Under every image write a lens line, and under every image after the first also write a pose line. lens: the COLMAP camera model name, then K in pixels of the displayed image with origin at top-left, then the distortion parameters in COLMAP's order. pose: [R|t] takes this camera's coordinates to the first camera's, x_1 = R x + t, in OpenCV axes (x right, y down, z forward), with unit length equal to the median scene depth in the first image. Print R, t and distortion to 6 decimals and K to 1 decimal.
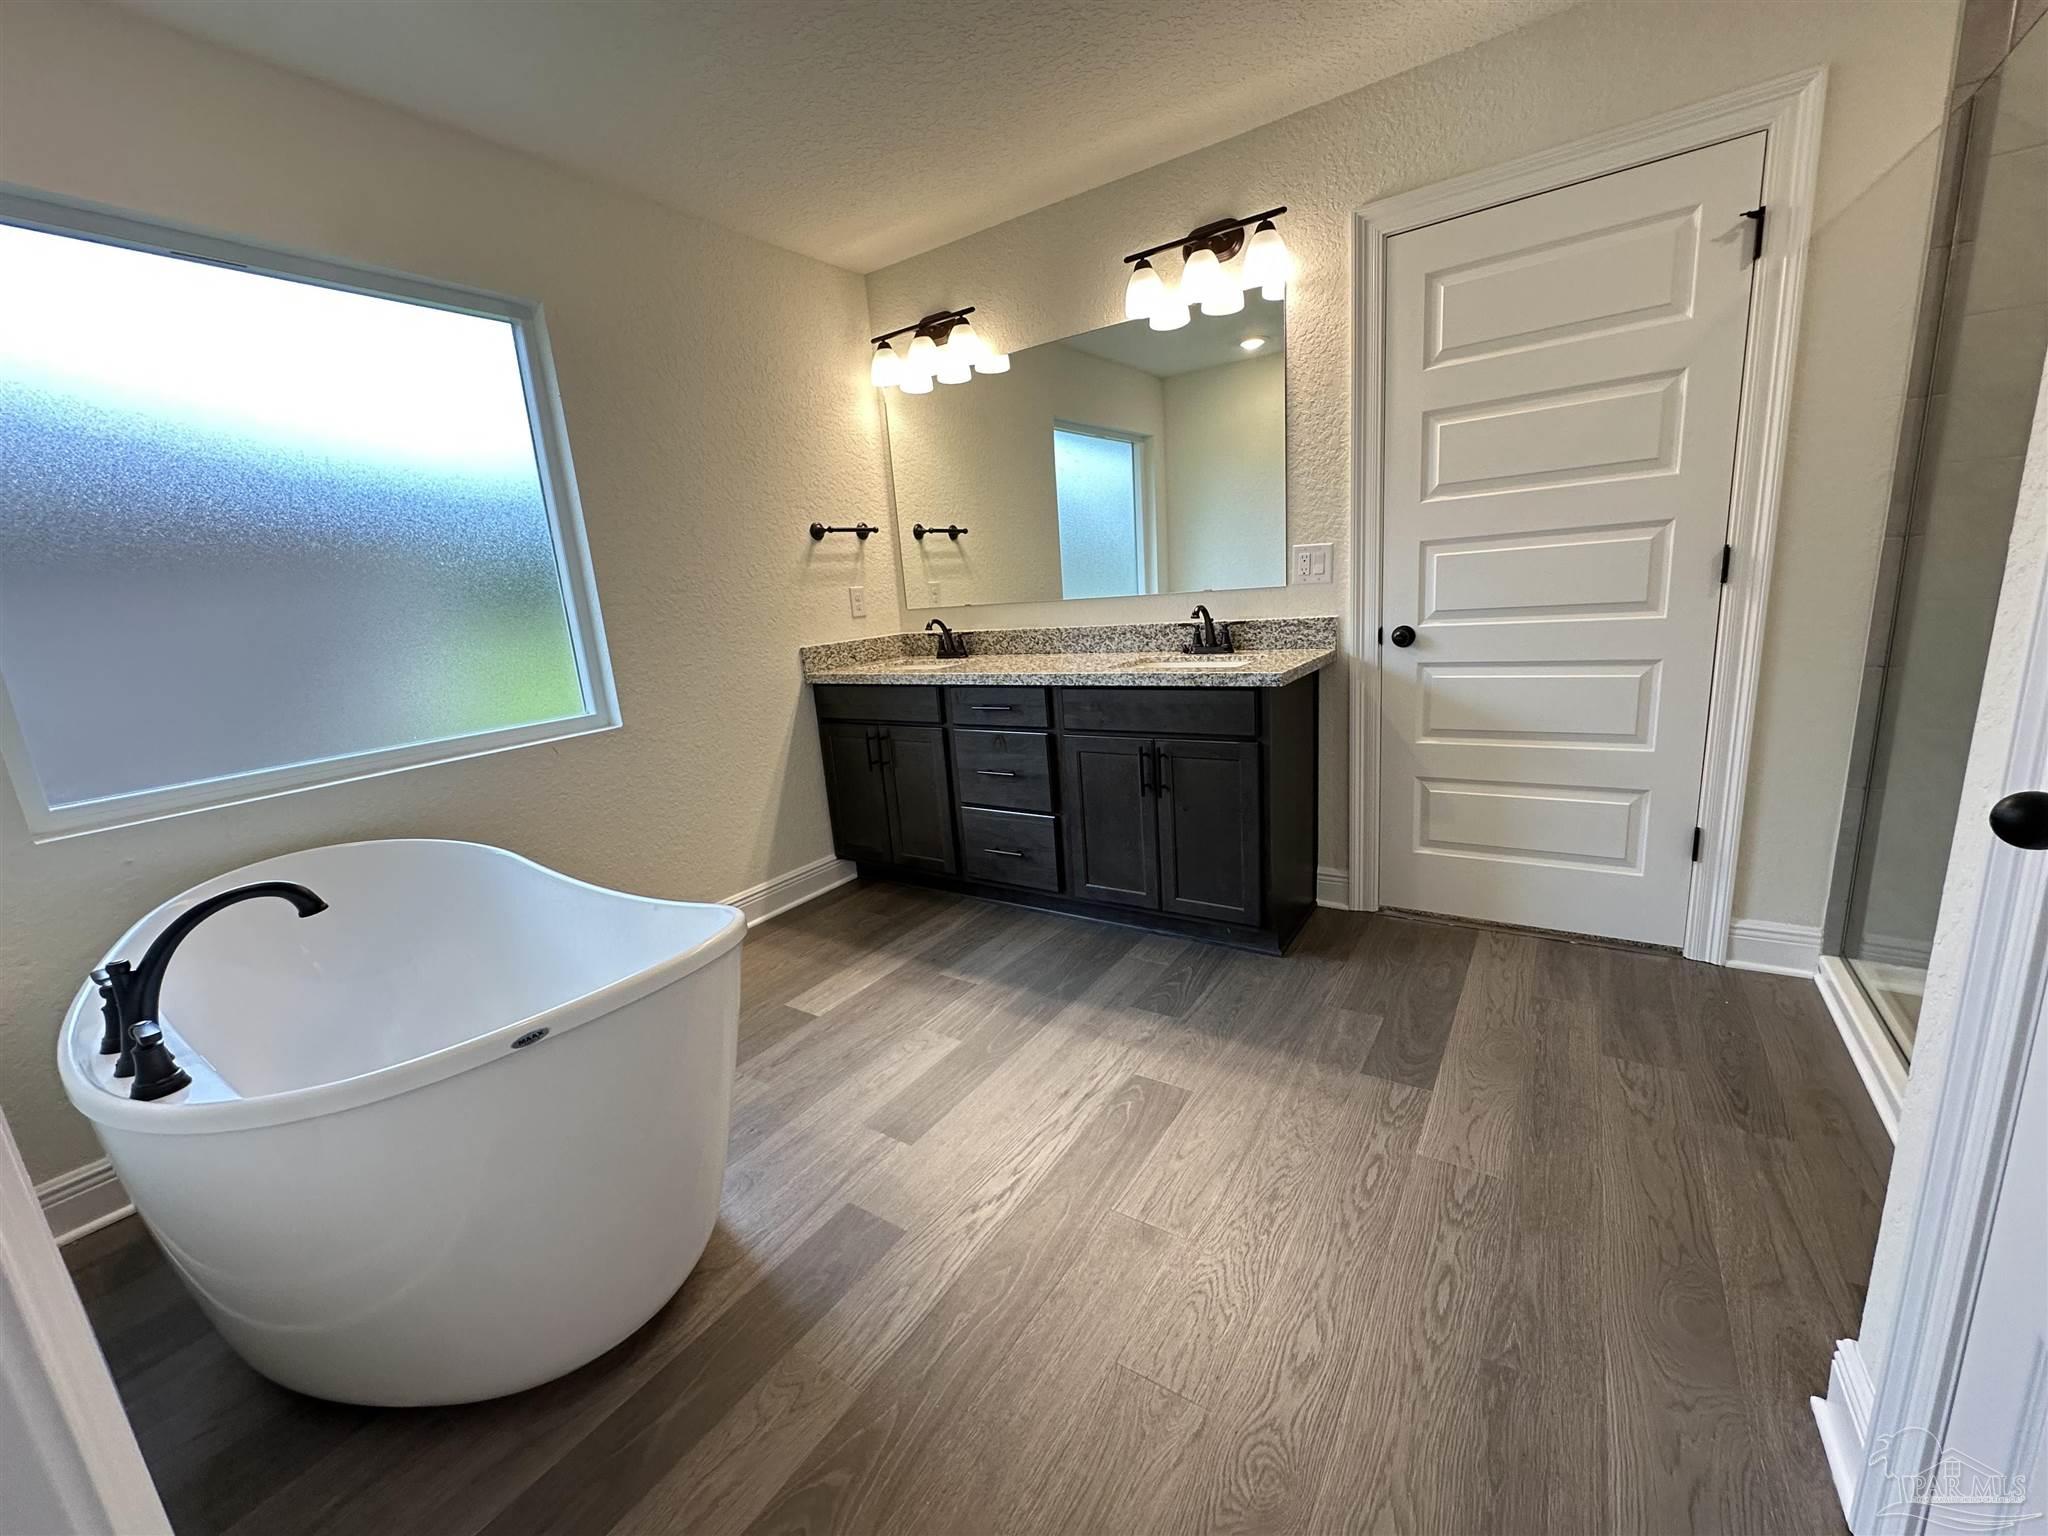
lens RADIAL K [[817.3, 0, 1024.0], [0, 817.3, 768.0], [0, 0, 1]] dist [-0.000826, 0.000229]
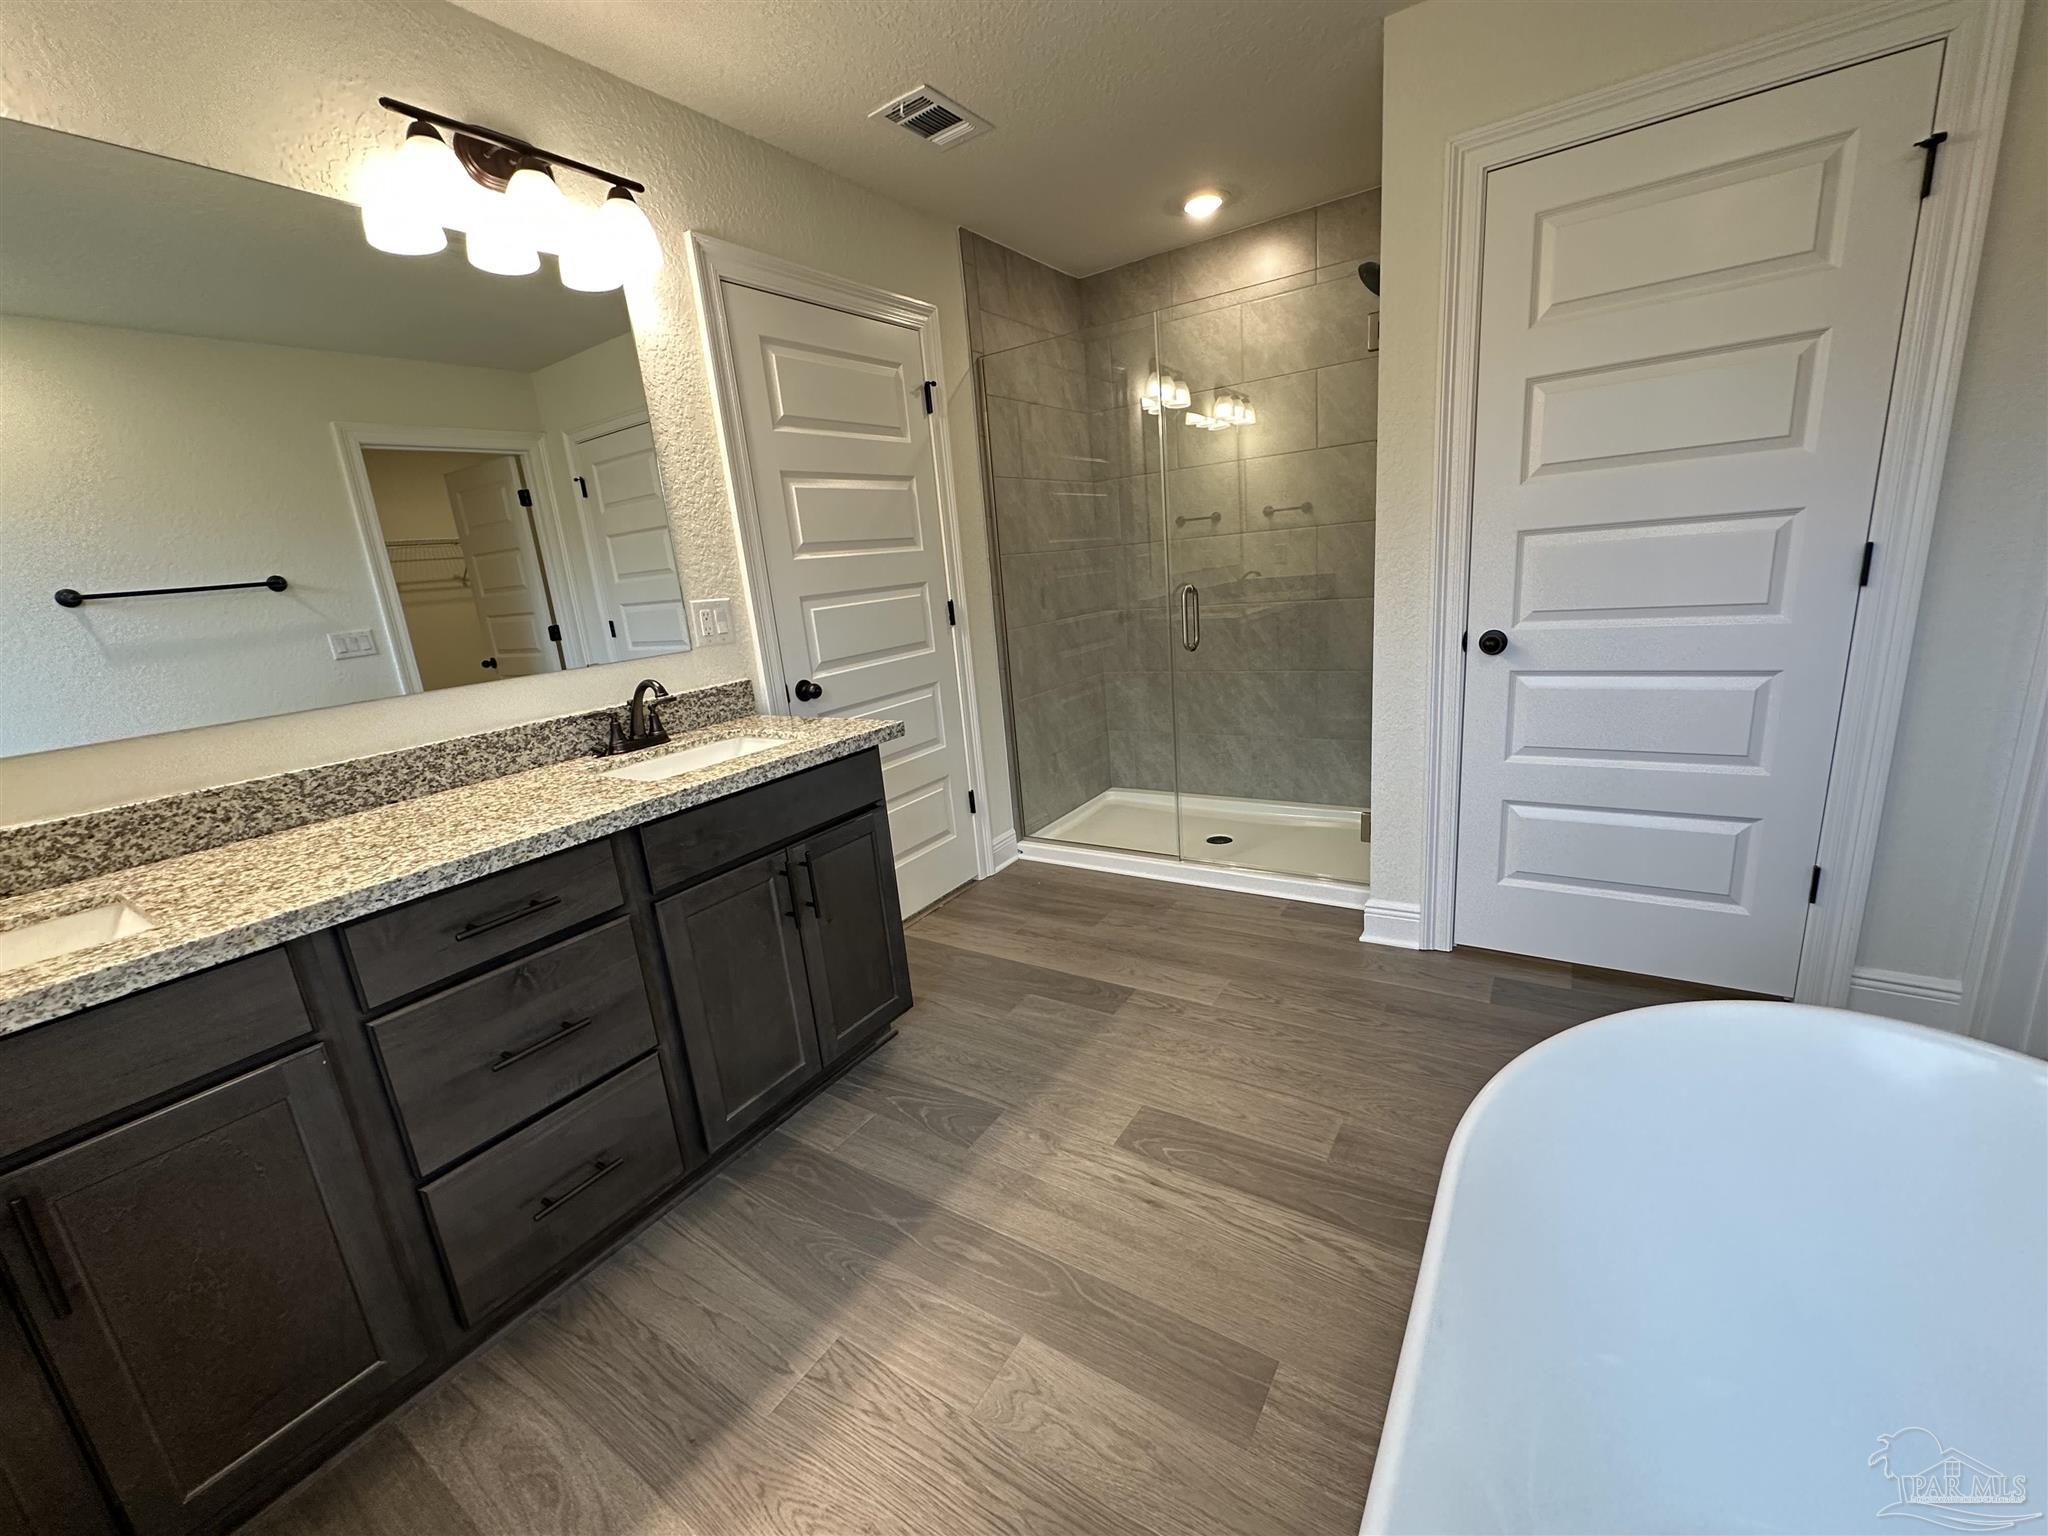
lens RADIAL K [[823.5, 0, 1024.0], [0, 823.5, 768.0], [0, 0, 1]] dist [0.002965, 0.000237]
pose [[-0.003071, -0.169496, 0.985526, -0.580901], [0.310181, 0.936760, 0.162075, -0.162799], [-0.950673, 0.306189, 0.049698, 0.775277]]
